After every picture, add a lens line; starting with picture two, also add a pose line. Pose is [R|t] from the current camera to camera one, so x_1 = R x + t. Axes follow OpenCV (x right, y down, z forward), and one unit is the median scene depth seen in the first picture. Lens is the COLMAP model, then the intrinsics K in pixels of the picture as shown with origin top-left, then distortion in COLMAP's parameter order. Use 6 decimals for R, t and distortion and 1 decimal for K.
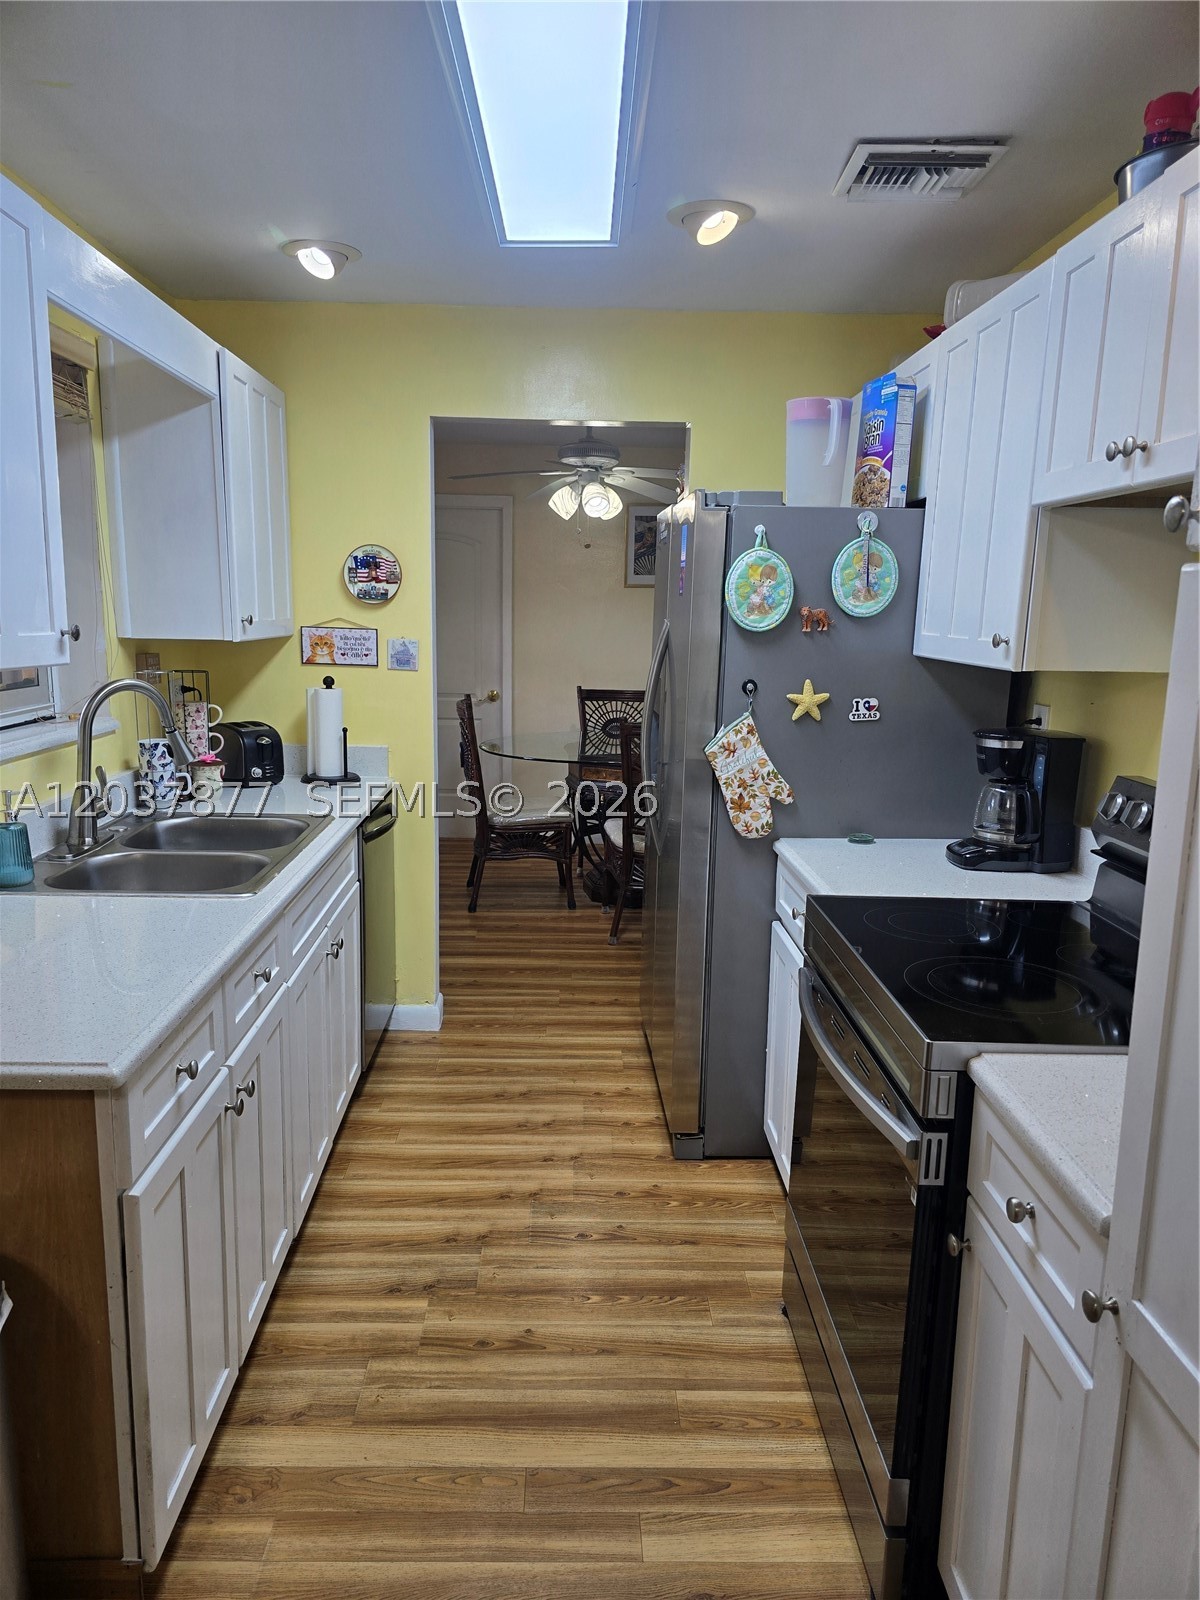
lens RADIAL K [[1074.7, 0, 593.8], [0, 1074.7, 805.3], [0, 0, 1]] dist [0.054423, -0.057319]
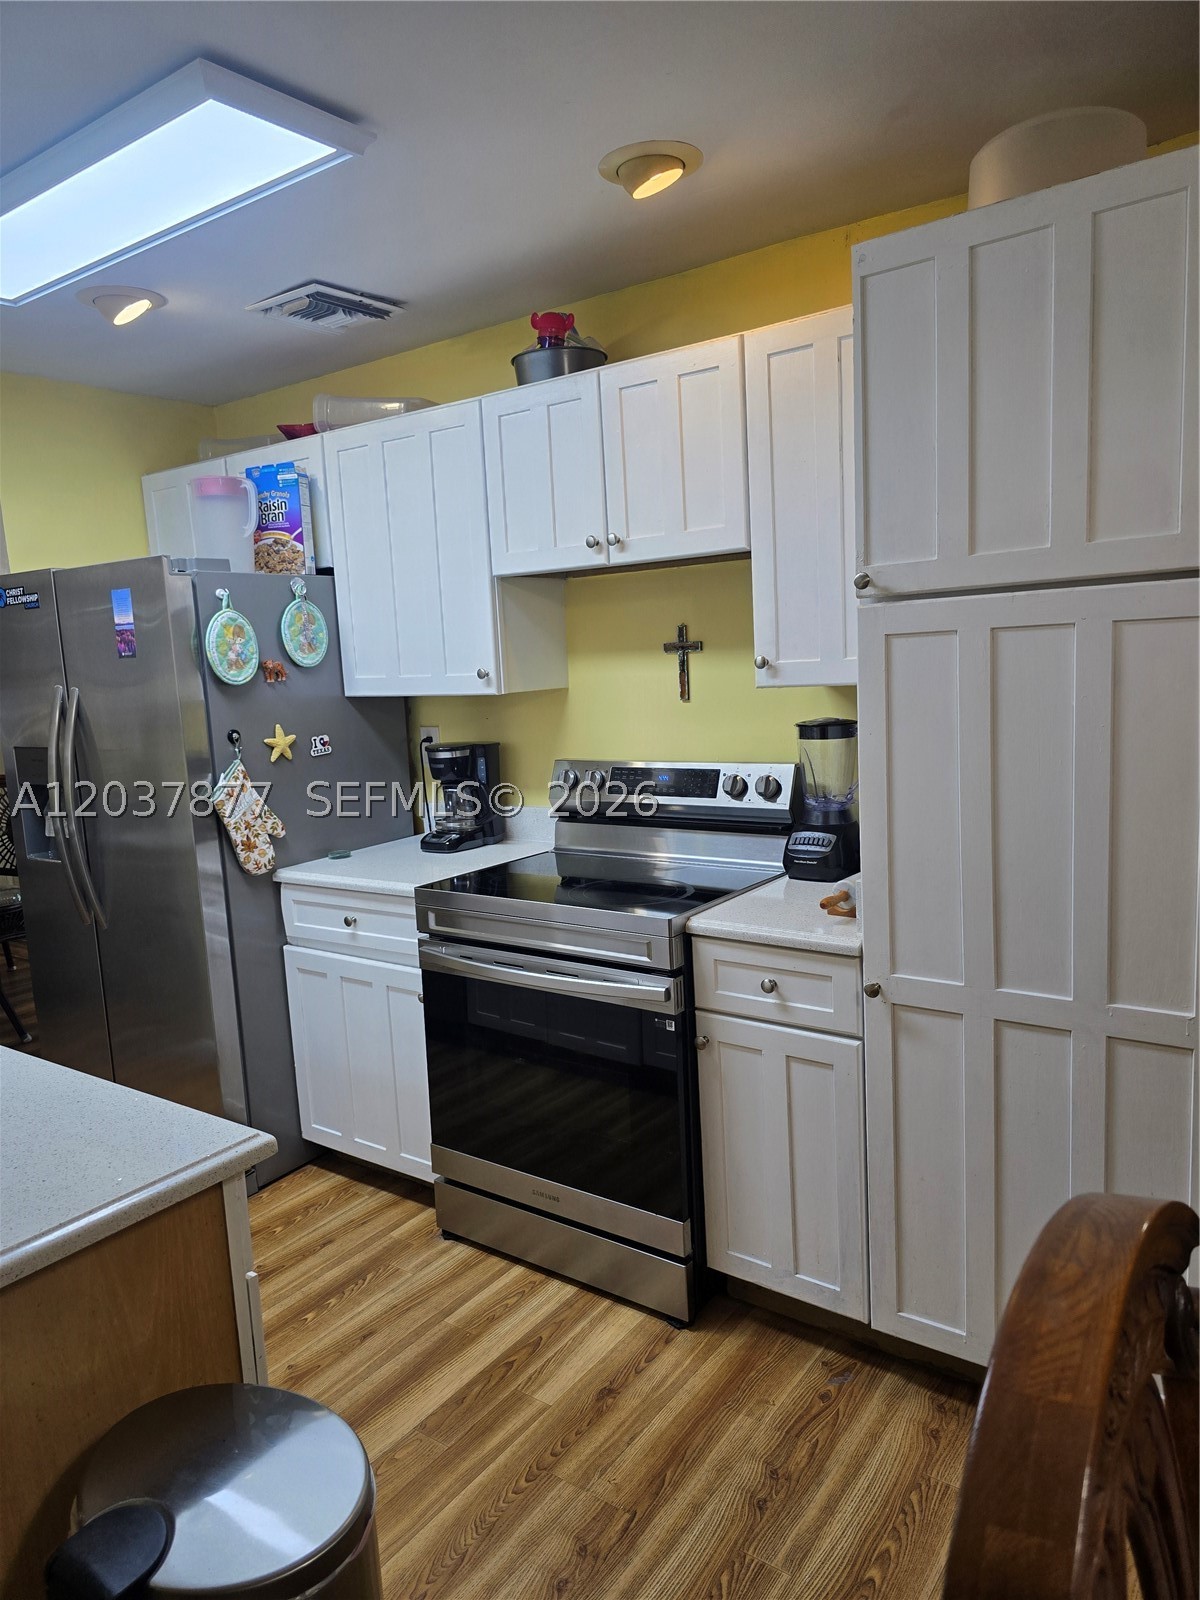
lens RADIAL K [[1074.7, 0, 593.8], [0, 1074.7, 805.3], [0, 0, 1]] dist [0.054423, -0.057319]
pose [[0.601764, -0.162972, 0.781870, -0.503905], [0.206302, 0.977455, 0.044960, -0.017327], [-0.771570, 0.134246, 0.621818, 0.058172]]
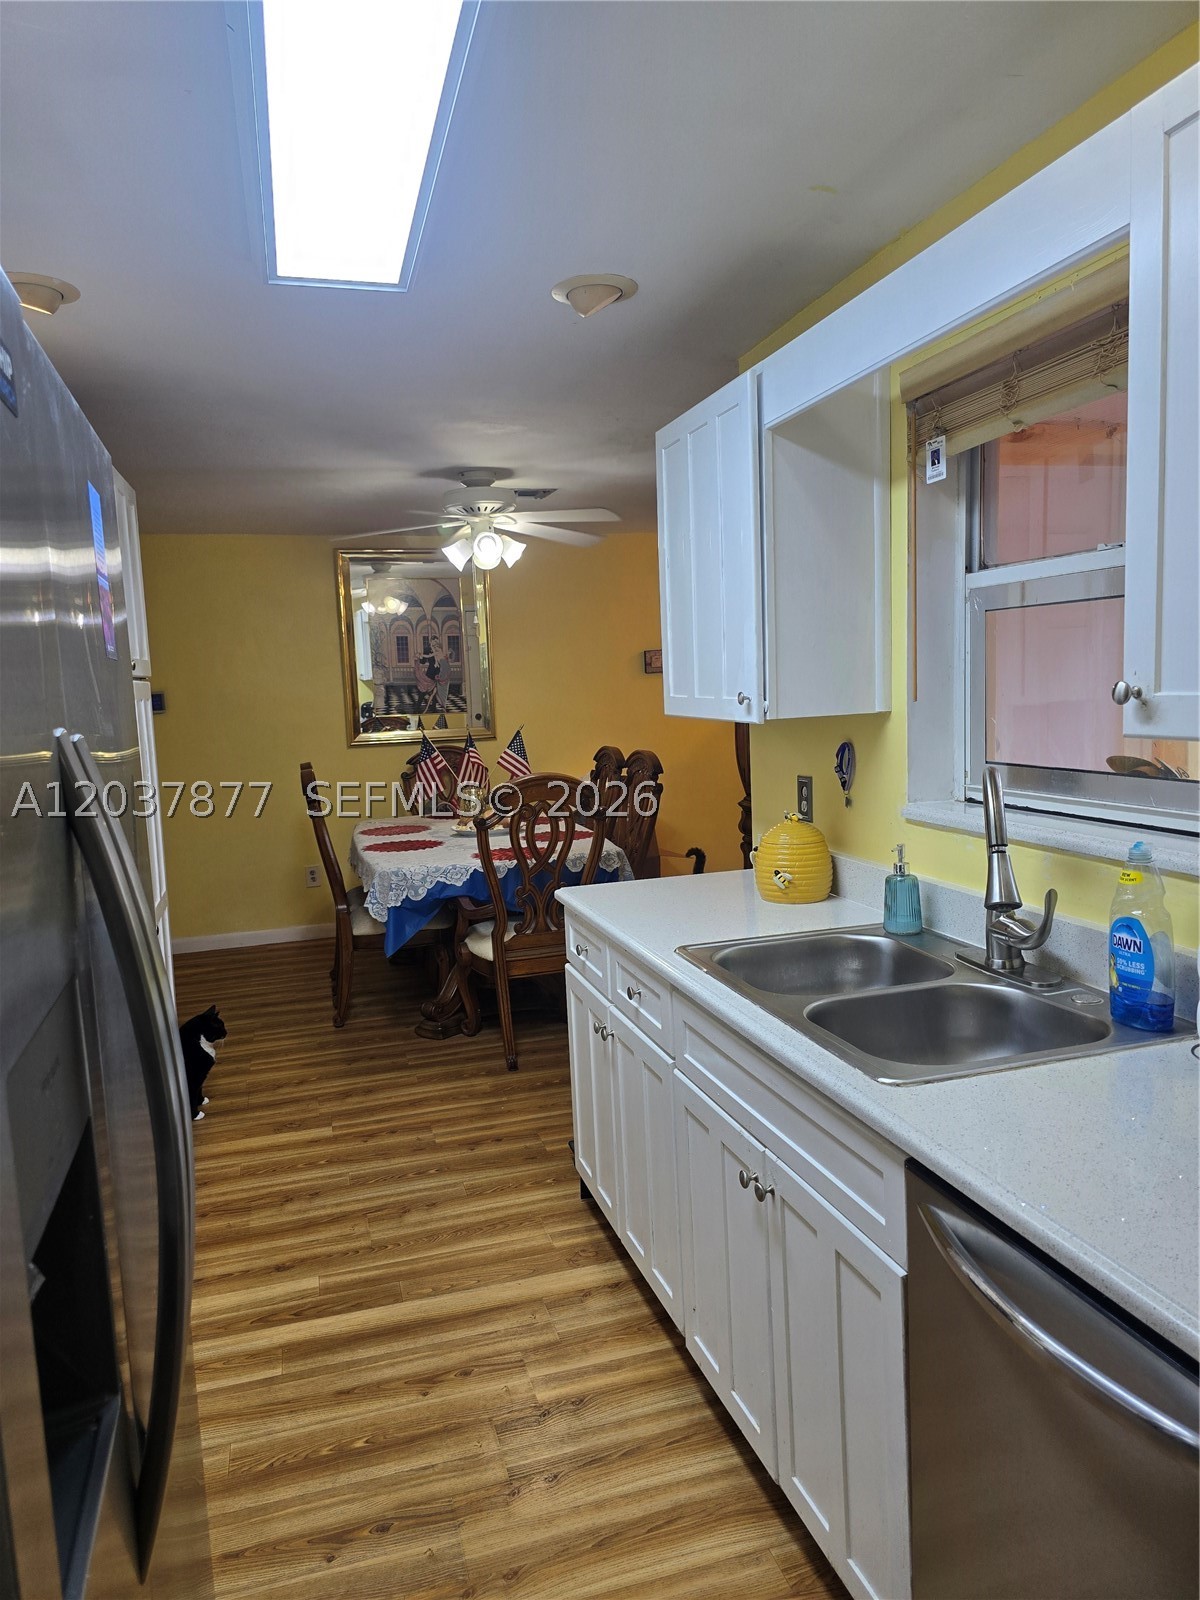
lens RADIAL K [[1055.9, 0, 603.3], [0, 1055.9, 779.0], [0, 0, 1]] dist [-0.034731, -0.000476]
pose [[-0.965304, 0.038654, -0.258252, 0.006455], [-0.030972, 0.965055, 0.260211, -0.270379], [0.259286, 0.259181, -0.930374, 1.497653]]
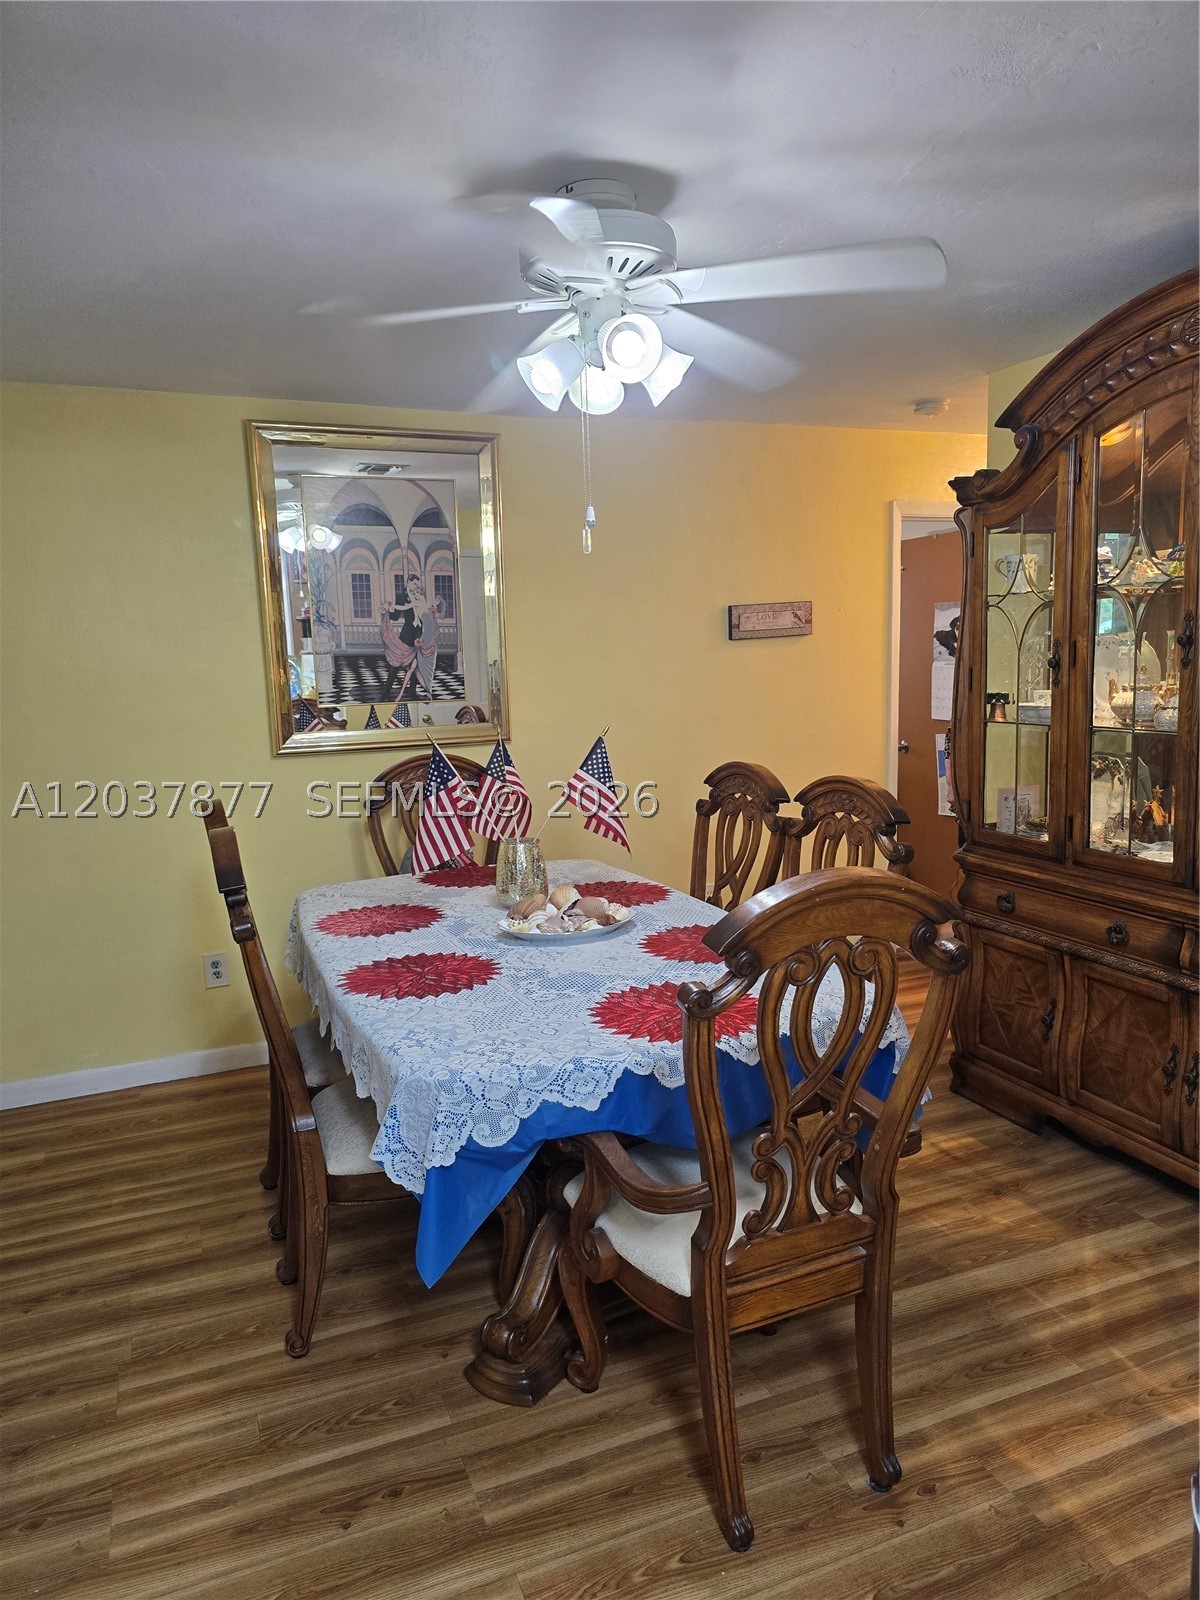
lens RADIAL K [[1071.5, 0, 600.0], [0, 1071.5, 800.0], [0, 0, 1]] dist [-0.009816, -0.003654]
pose [[-0.933944, 0.055007, -0.353160, 0.010998], [-0.055728, 0.953591, 0.295904, -0.251969], [0.353047, 0.296039, -0.887535, 1.396896]]
